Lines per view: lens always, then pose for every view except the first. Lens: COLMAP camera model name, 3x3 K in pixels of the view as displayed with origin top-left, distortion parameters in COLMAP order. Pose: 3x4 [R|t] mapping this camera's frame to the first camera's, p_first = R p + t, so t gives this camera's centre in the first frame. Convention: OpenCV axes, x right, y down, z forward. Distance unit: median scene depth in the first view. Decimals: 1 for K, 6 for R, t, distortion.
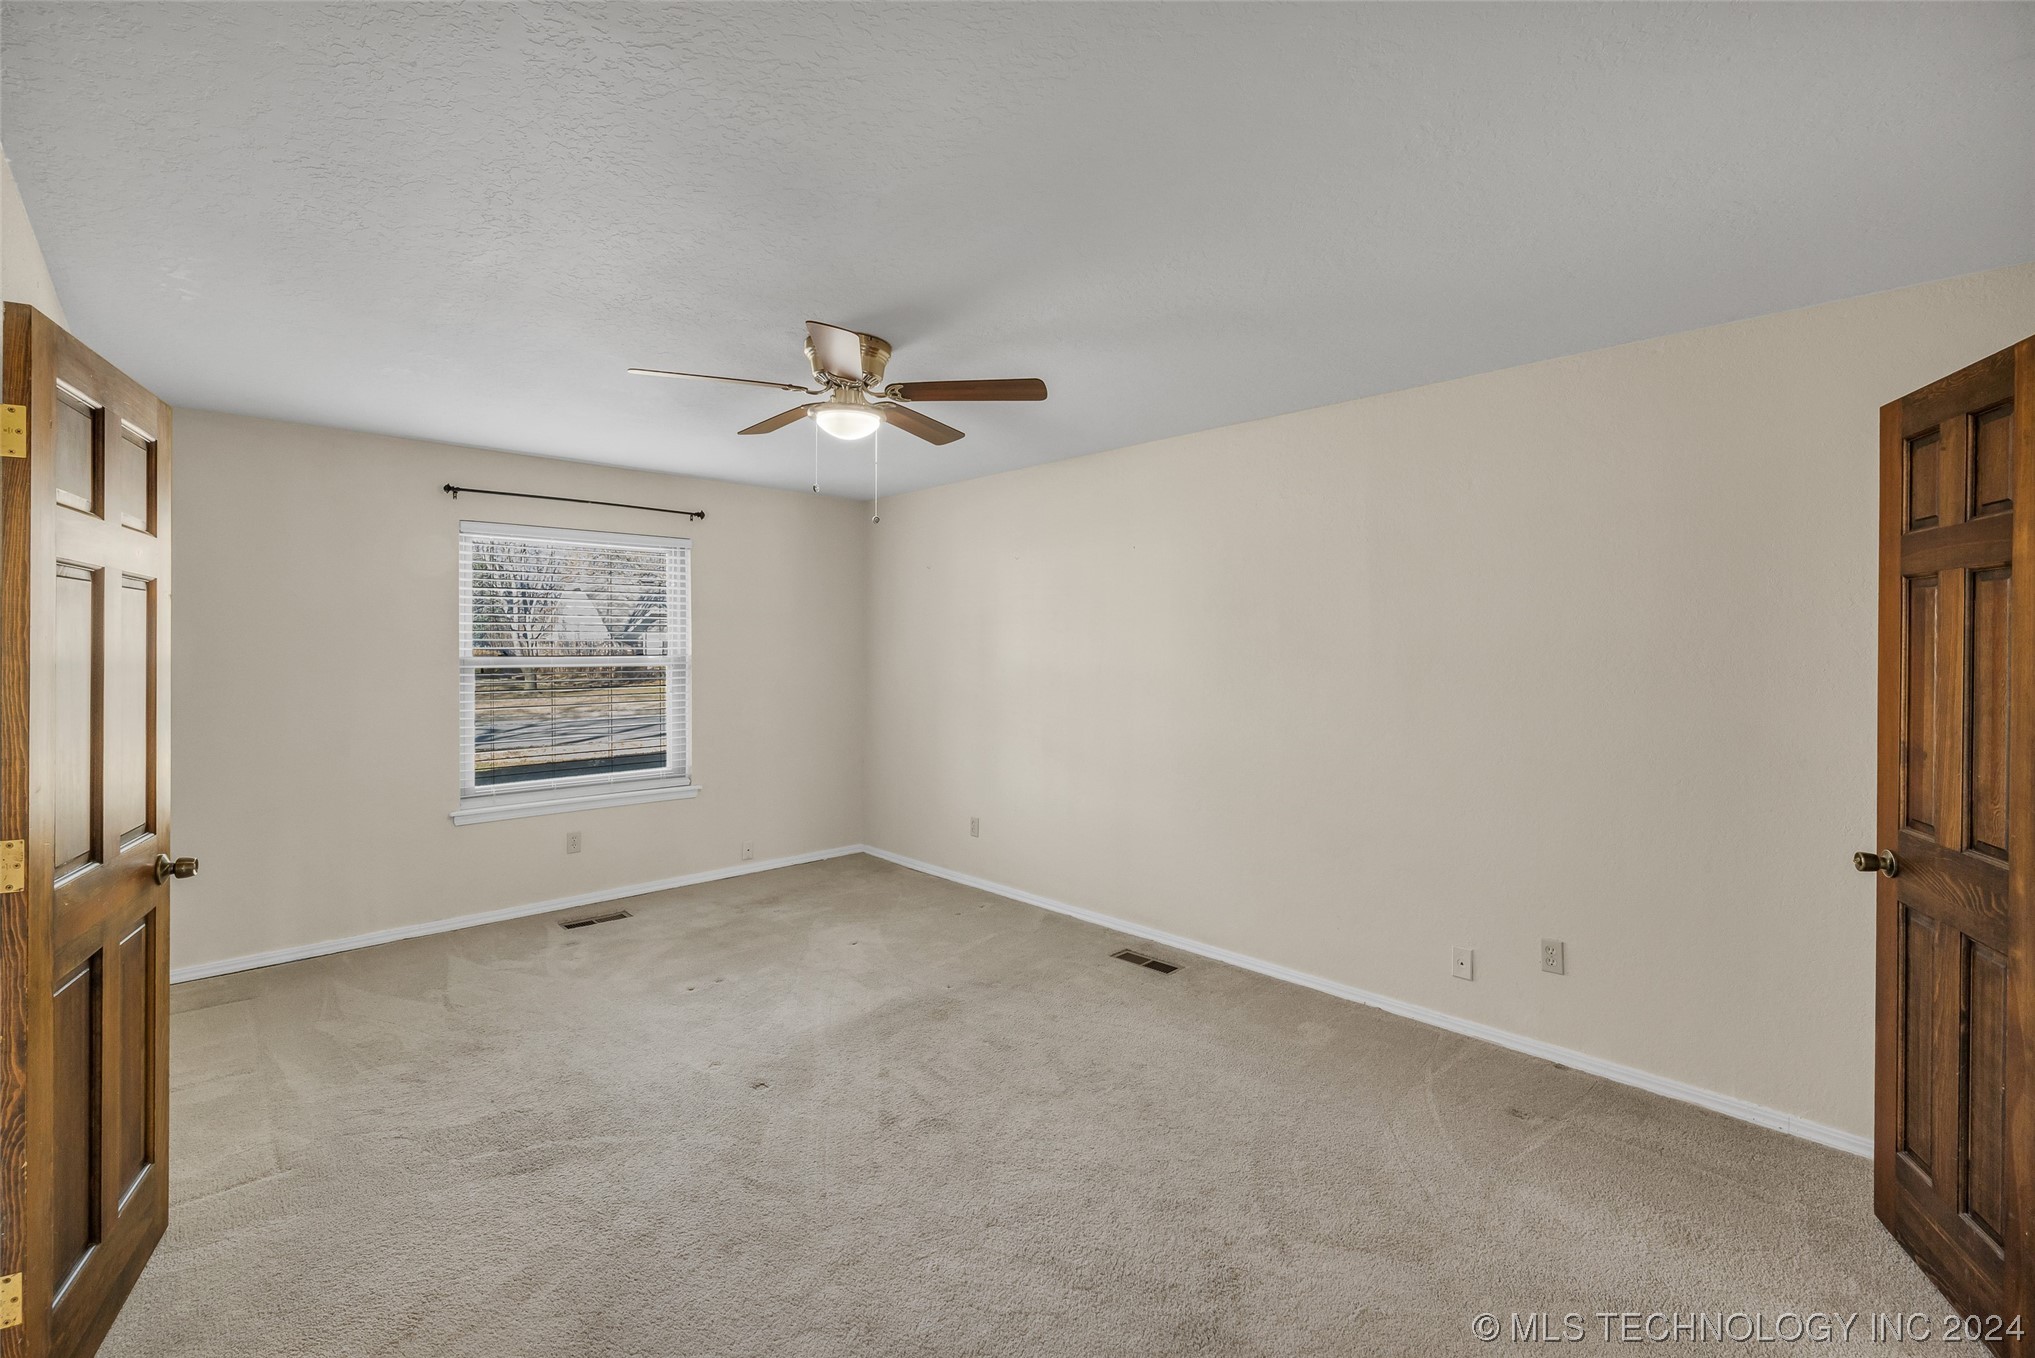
lens RADIAL K [[877.3, 0, 1011.1], [0, 877.3, 651.8], [0, 0, 1]] dist [0.001087, 0.000870]
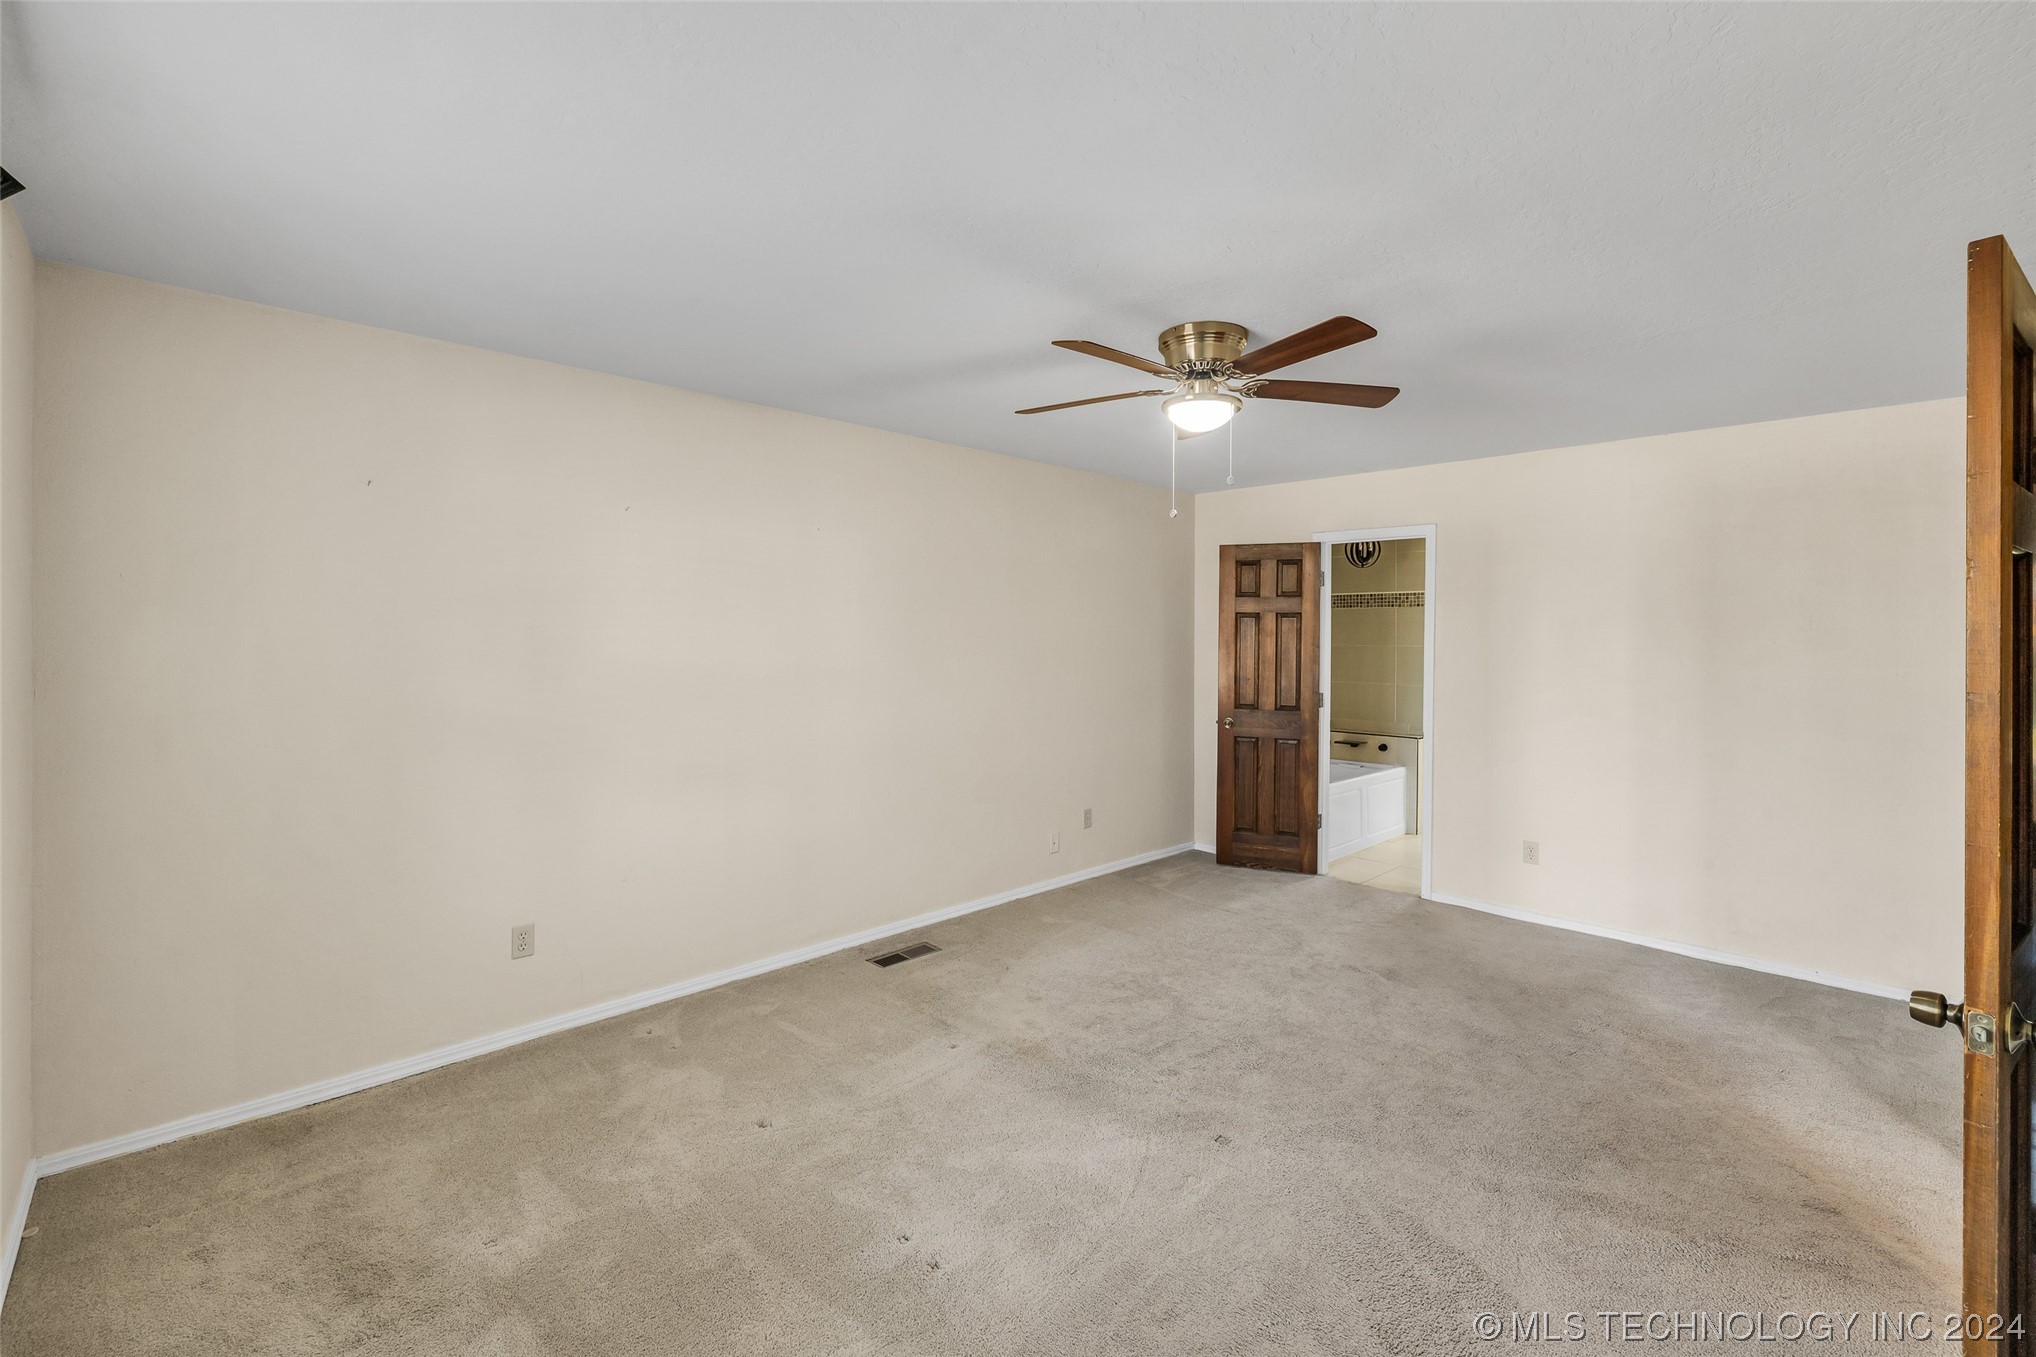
lens RADIAL K [[871.3, 0, 1023.7], [0, 871.3, 644.1], [0, 0, 1]] dist [-0.002932, -0.000590]
pose [[-0.012840, -0.009018, 0.999877, -1.378185], [0.002439, 0.999956, 0.009050, -0.014258], [-0.999915, 0.002555, -0.012817, 1.446263]]
